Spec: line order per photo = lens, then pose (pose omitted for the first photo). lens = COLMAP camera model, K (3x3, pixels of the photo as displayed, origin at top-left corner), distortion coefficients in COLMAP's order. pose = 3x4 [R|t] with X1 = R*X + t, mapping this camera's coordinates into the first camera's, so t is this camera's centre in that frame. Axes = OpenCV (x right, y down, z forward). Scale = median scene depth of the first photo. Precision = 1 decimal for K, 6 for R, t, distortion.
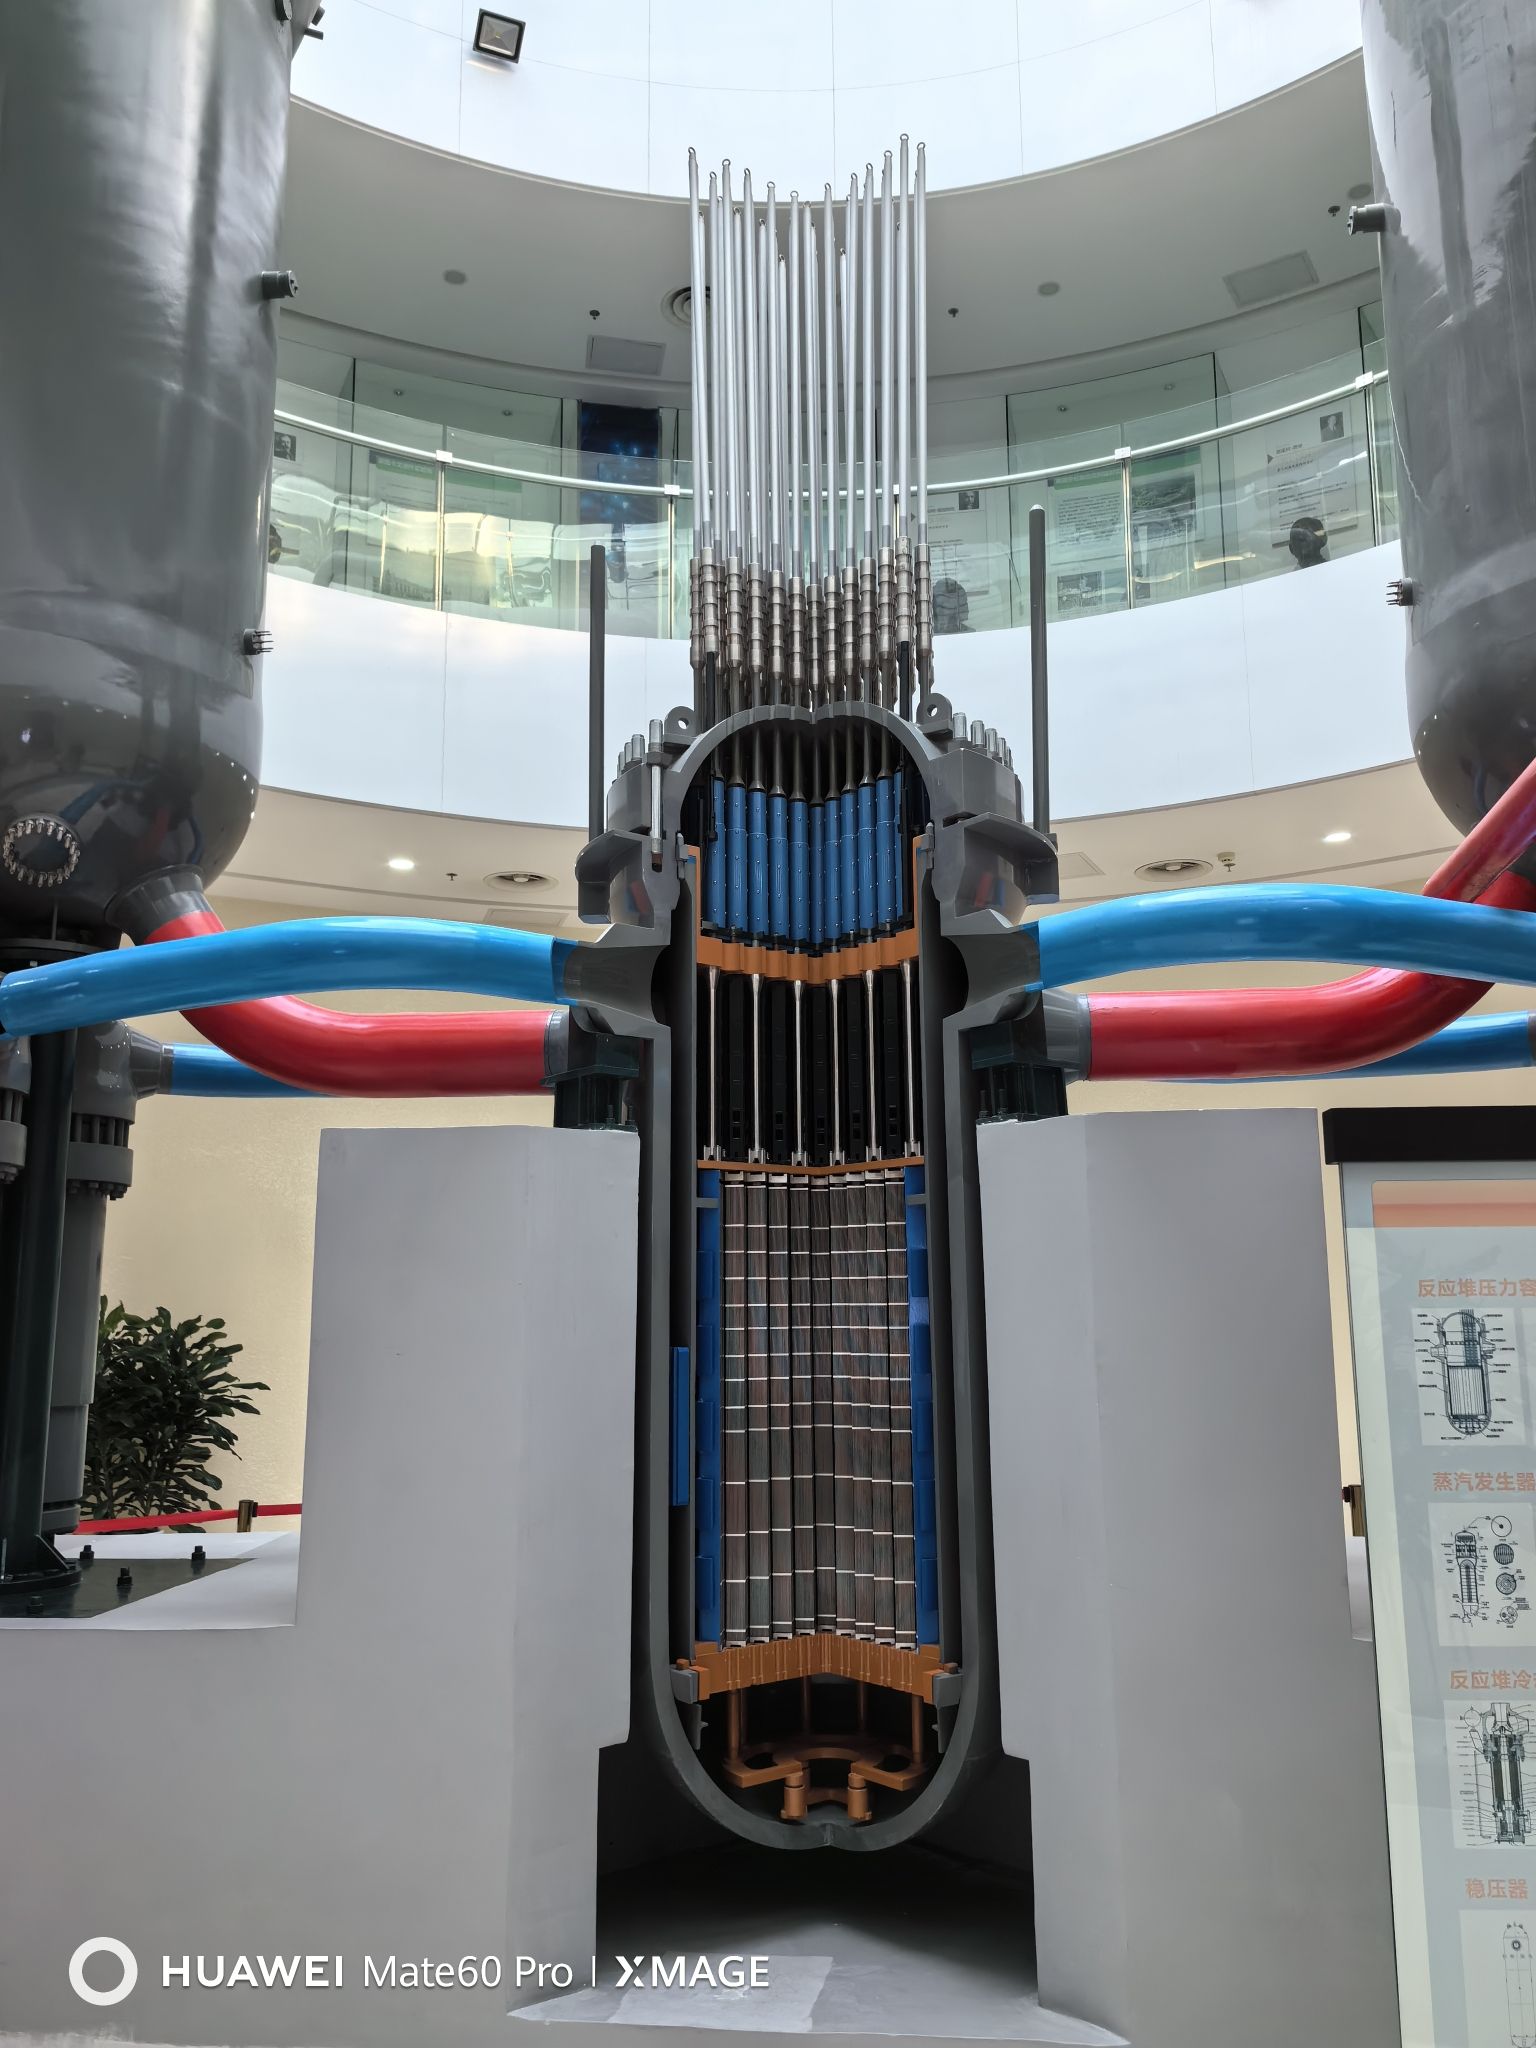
lens RADIAL K [[1622.4, 0, 768.5], [0, 1622.4, 1034.6], [0, 0, 1]] dist [0.016508, -0.009700]
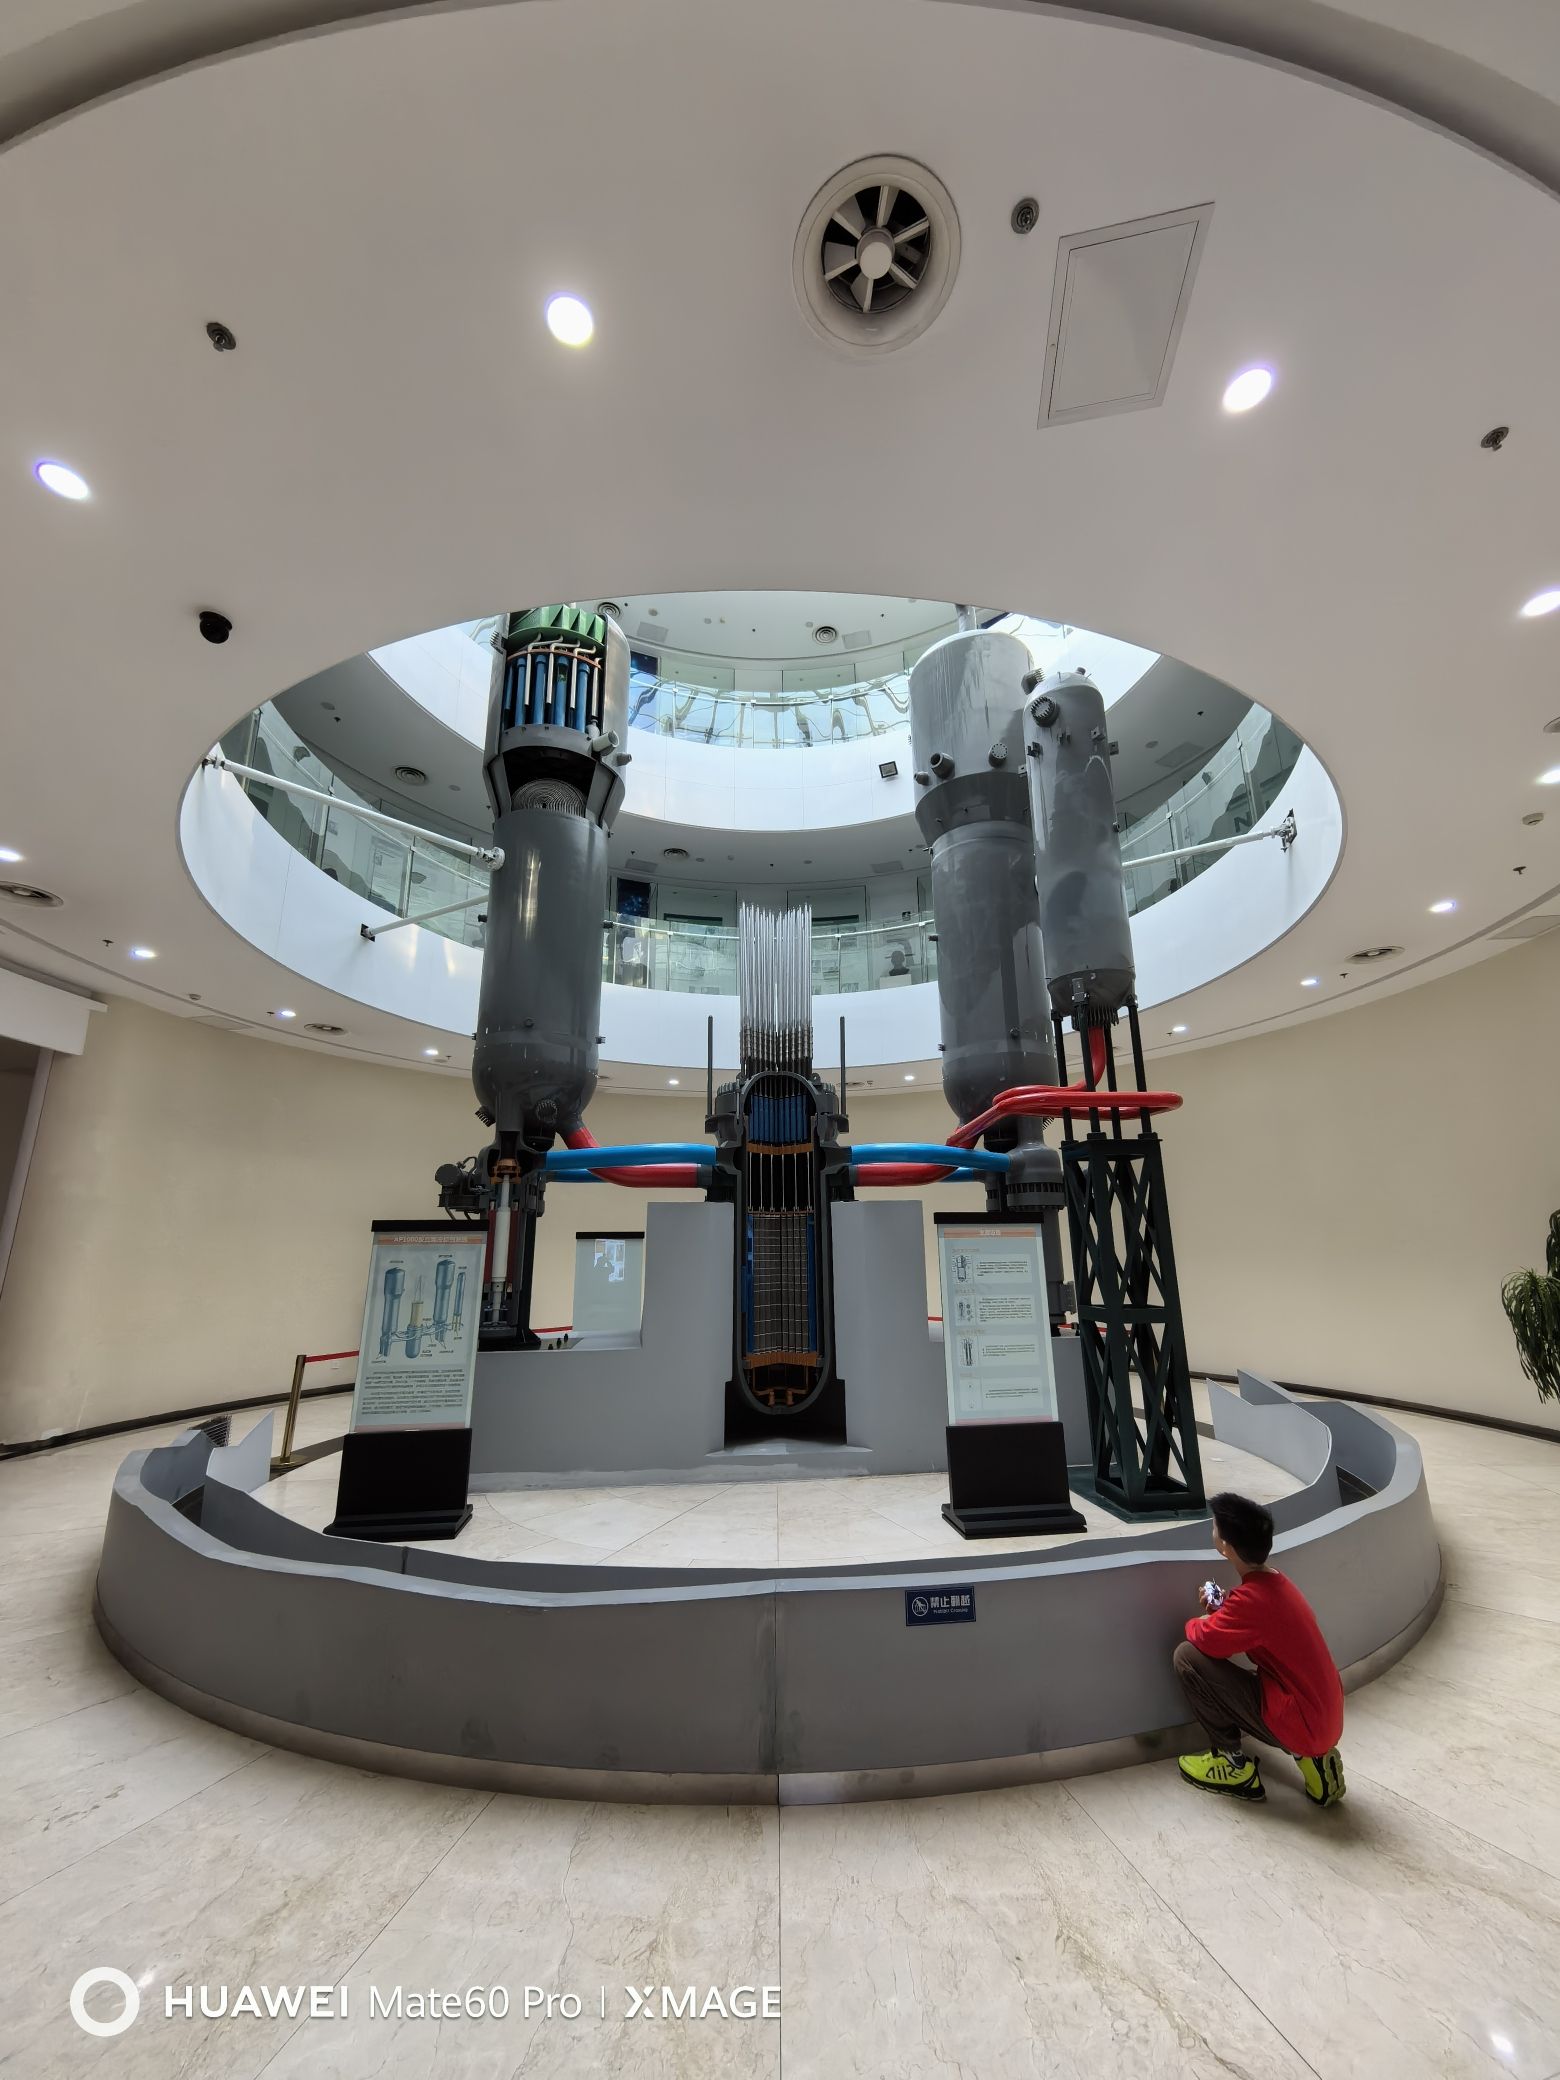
lens RADIAL K [[831.8, 0, 772.5], [0, 831.8, 1029.3], [0, 0, 1]] dist [-0.003331, -0.000012]
pose [[0.978912, 0.053483, 0.197155, -0.359716], [-0.034856, 0.994696, -0.096769, -0.134397], [-0.201285, 0.087856, 0.975585, -0.756576]]
